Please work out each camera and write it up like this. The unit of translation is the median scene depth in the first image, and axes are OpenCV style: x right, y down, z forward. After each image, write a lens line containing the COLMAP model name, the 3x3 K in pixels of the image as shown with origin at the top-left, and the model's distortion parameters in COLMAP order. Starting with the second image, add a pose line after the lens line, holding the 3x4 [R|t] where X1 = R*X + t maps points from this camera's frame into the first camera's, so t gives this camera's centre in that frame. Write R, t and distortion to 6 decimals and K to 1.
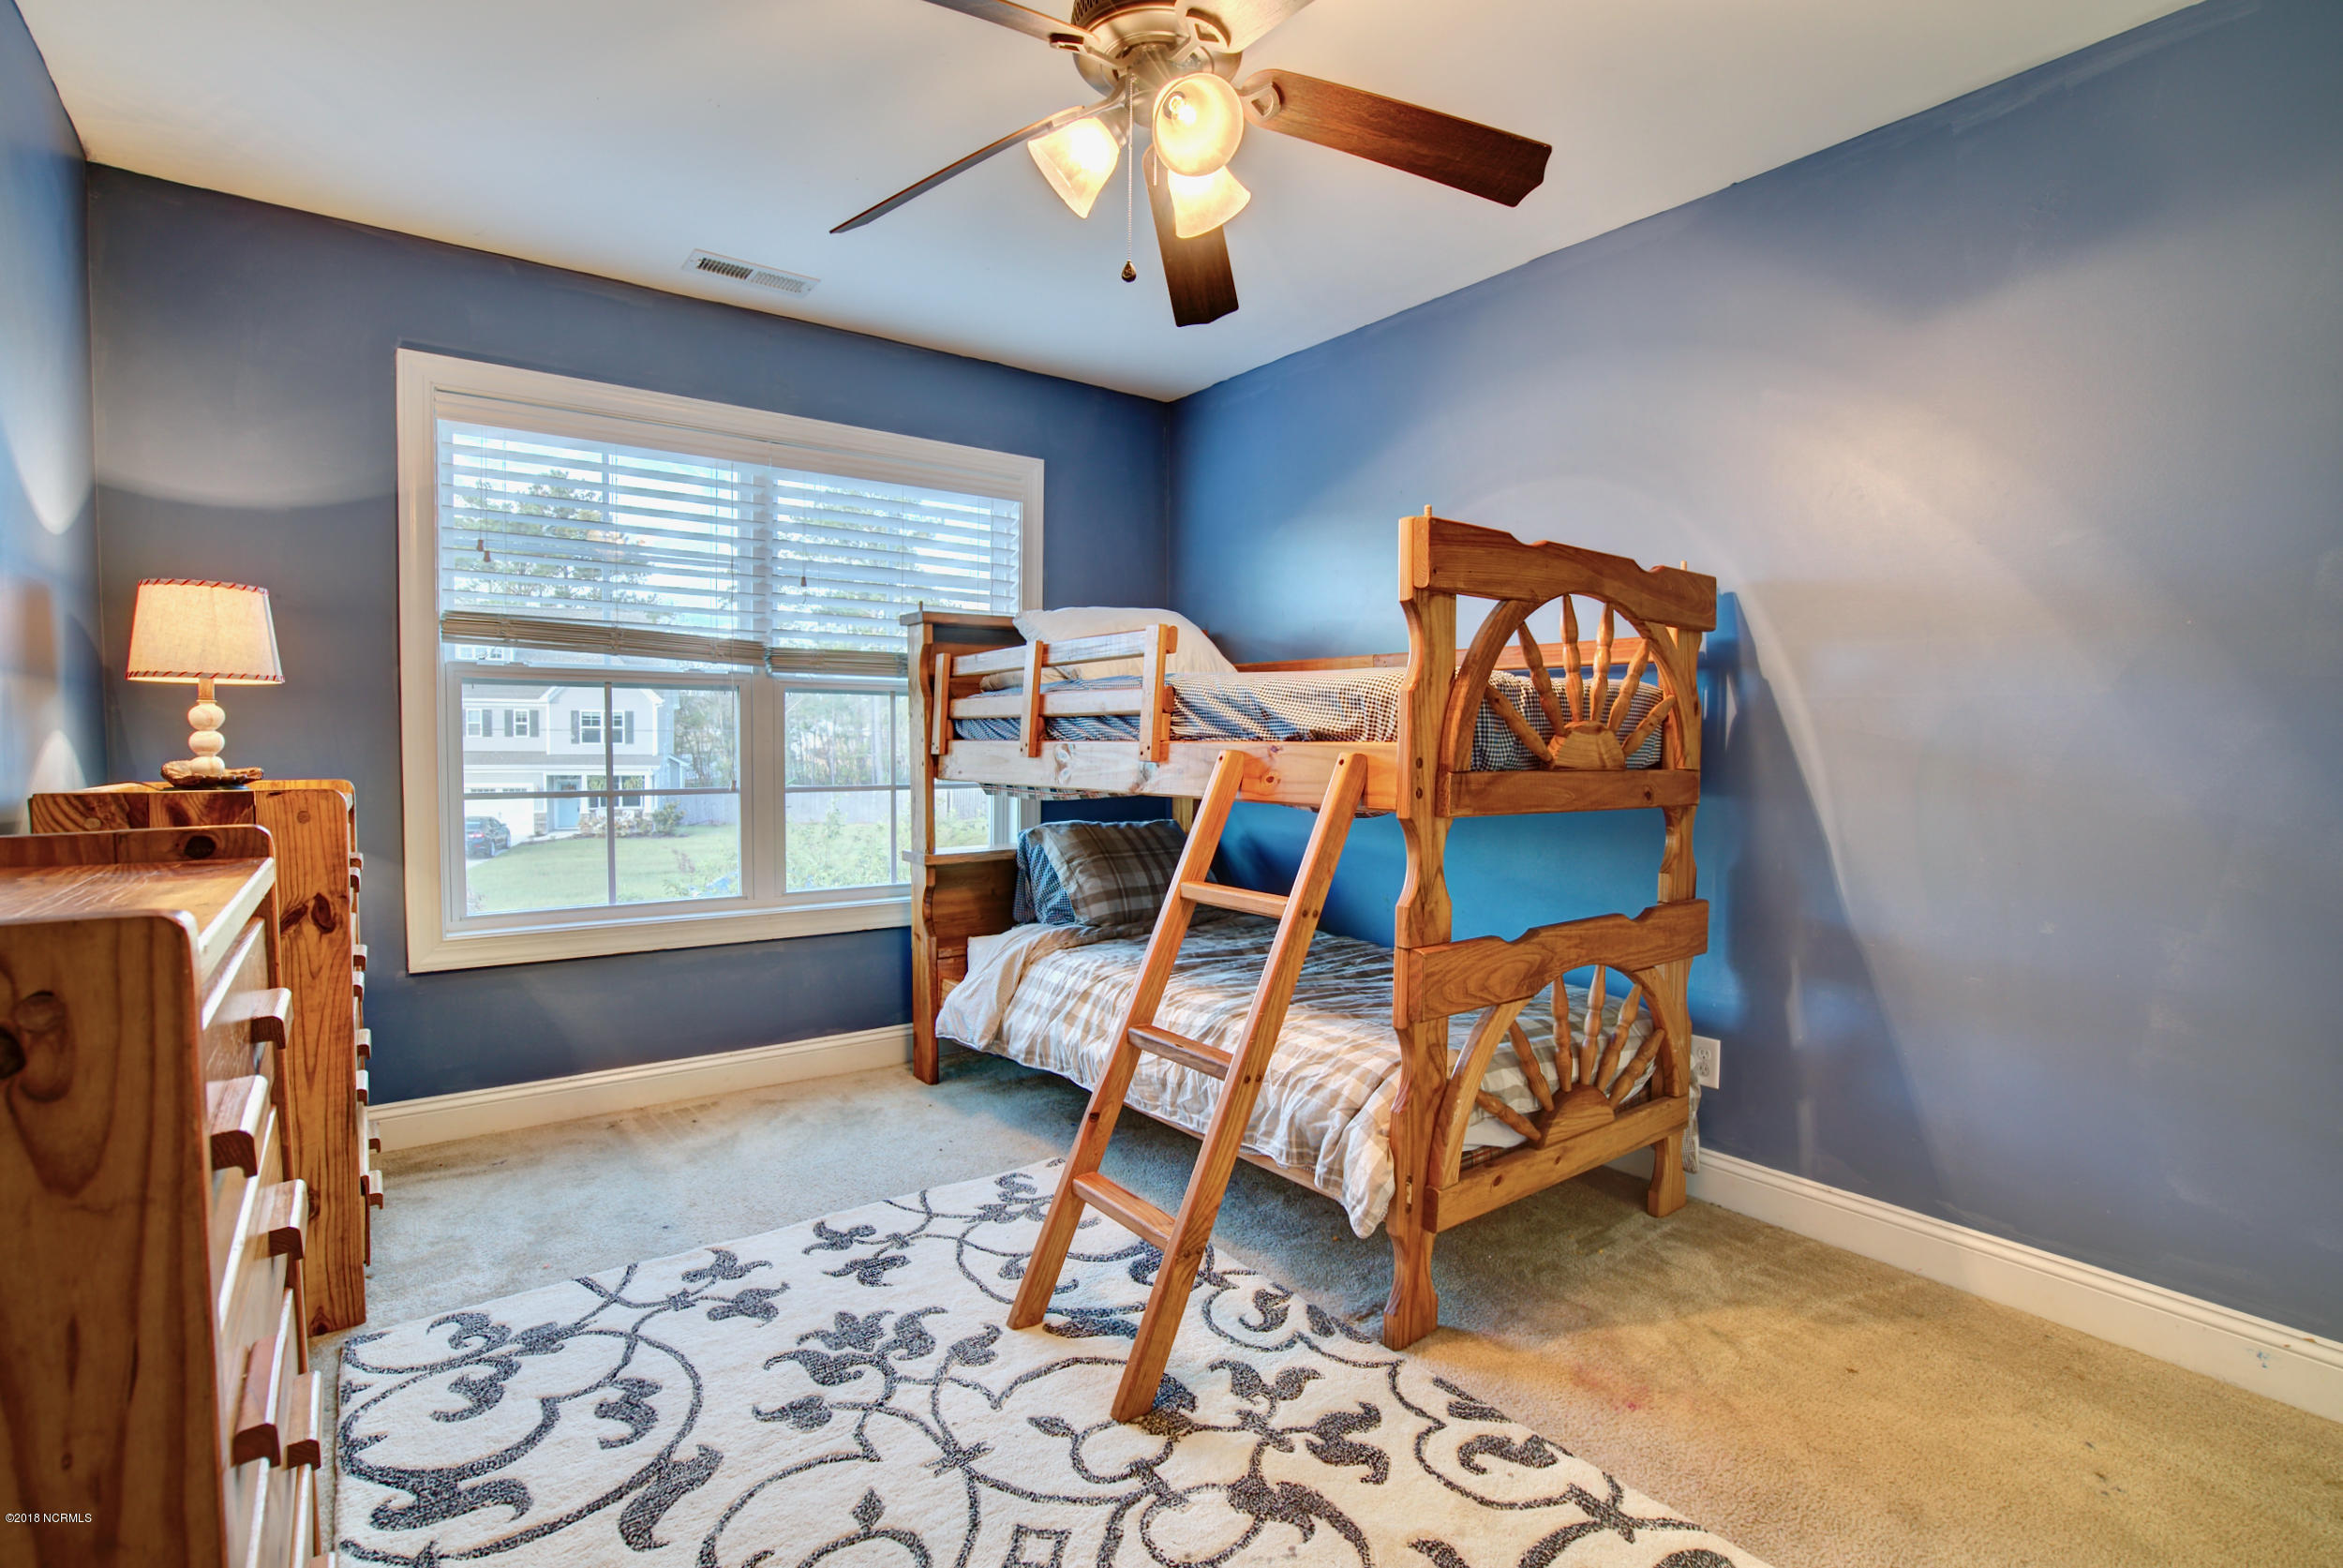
lens RADIAL K [[1078.8, 0, 1171.5], [0, 1078.8, 784.0], [0, 0, 1]] dist [-0.056317, 0.021505]
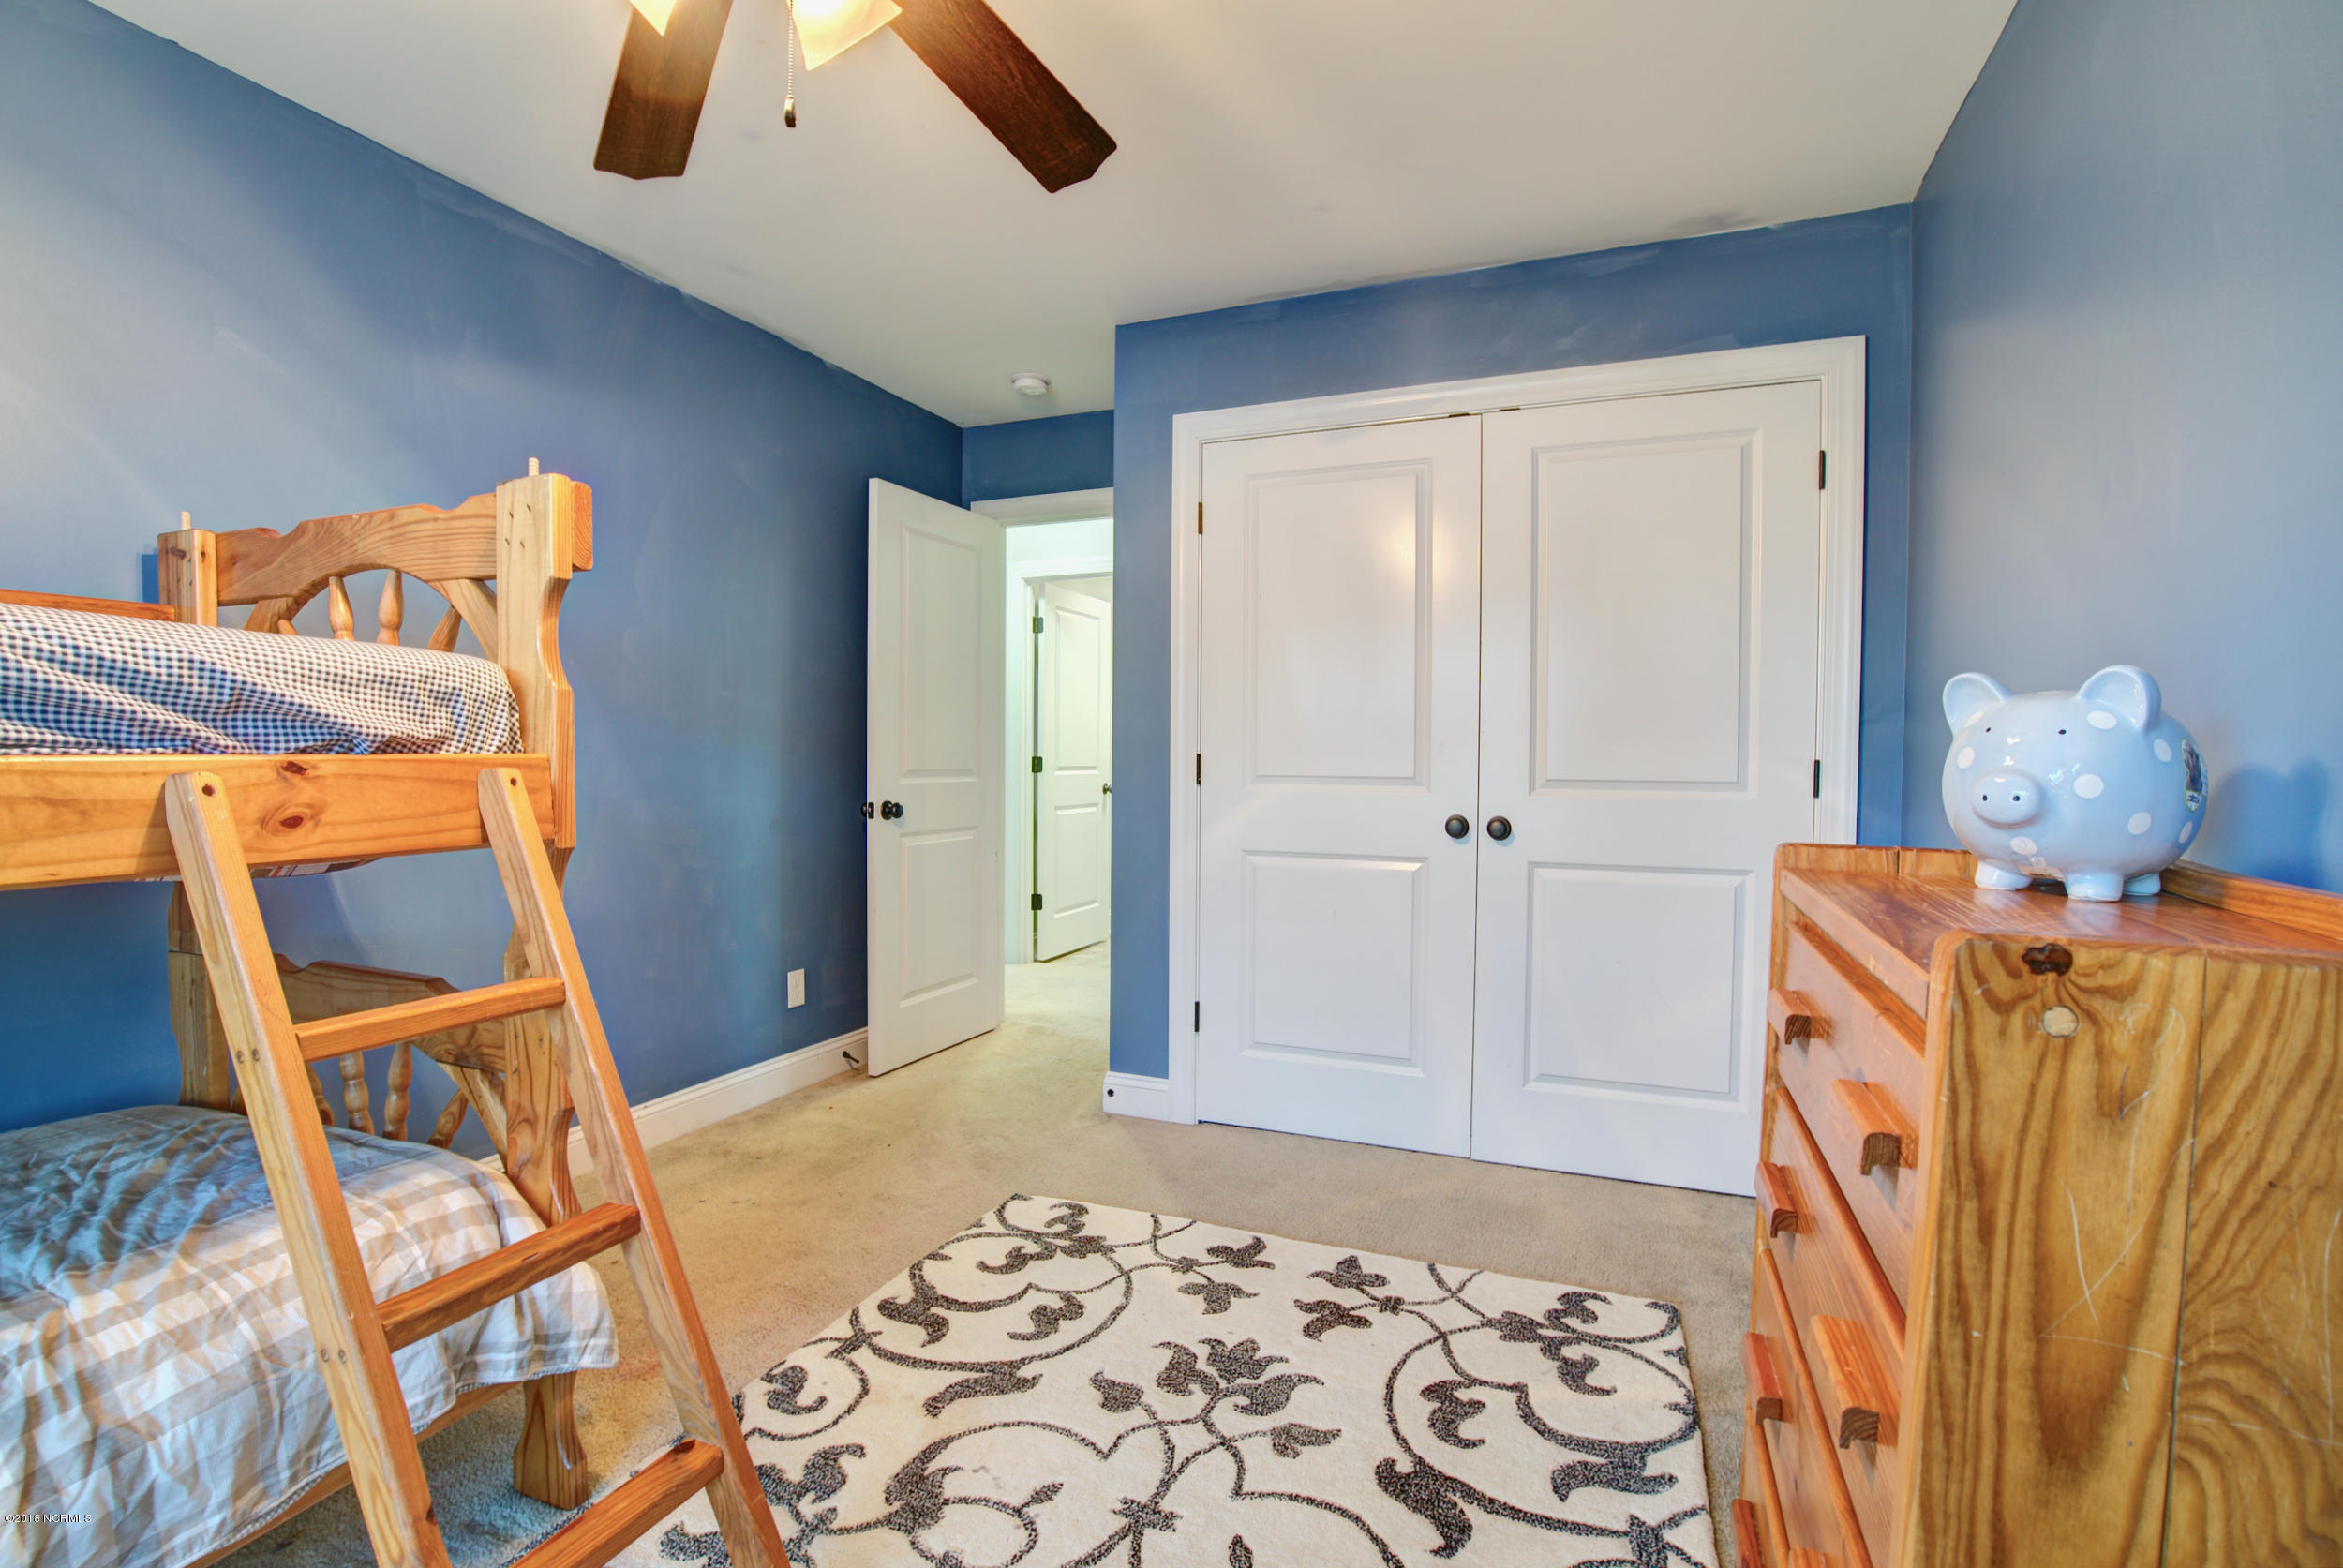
lens RADIAL K [[1078.8, 0, 1171.5], [0, 1078.8, 784.0], [0, 0, 1]] dist [-0.056317, 0.021505]
pose [[-0.510635, -0.038520, 0.858934, -0.698671], [0.024516, 0.997937, 0.059328, -0.052128], [-0.859448, 0.051353, -0.508637, 1.012179]]
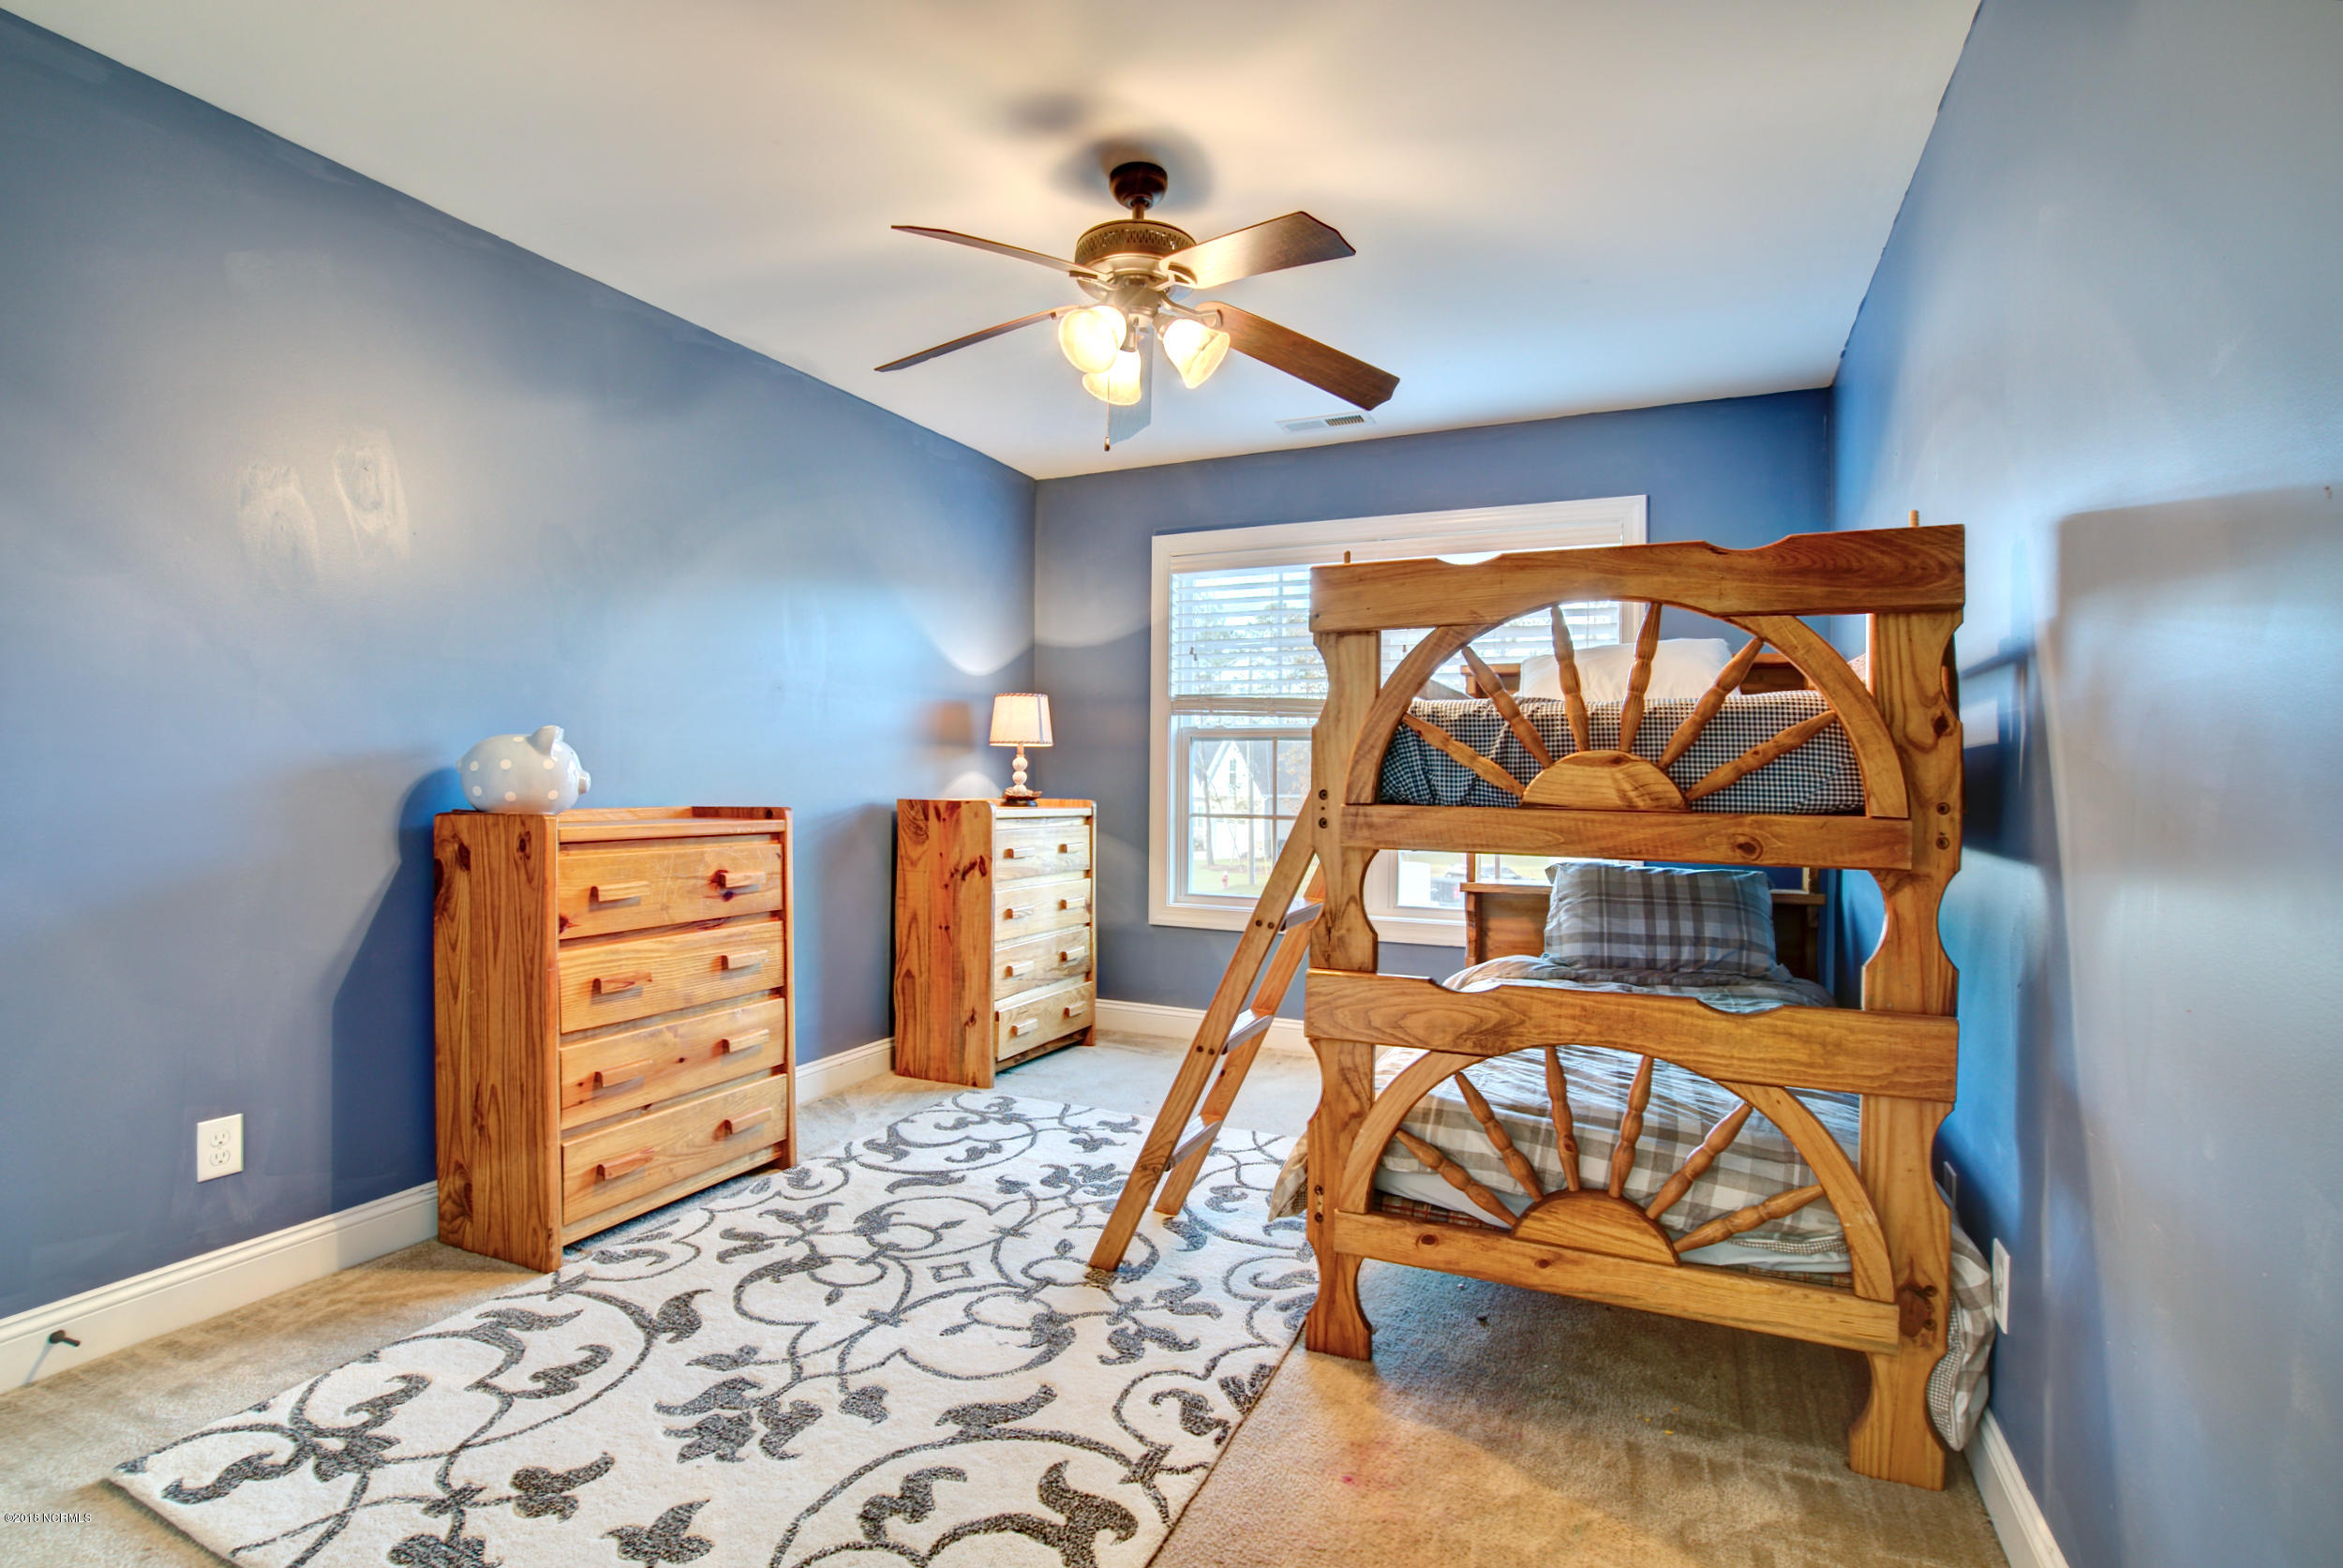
lens RADIAL K [[1078.8, 0, 1171.5], [0, 1078.8, 784.0], [0, 0, 1]] dist [-0.056317, 0.021505]
pose [[0.482630, 0.003982, -0.875816, 1.093405], [-0.042013, 0.998944, -0.018610, -0.003765], [0.874816, 0.045778, 0.482287, 0.351676]]
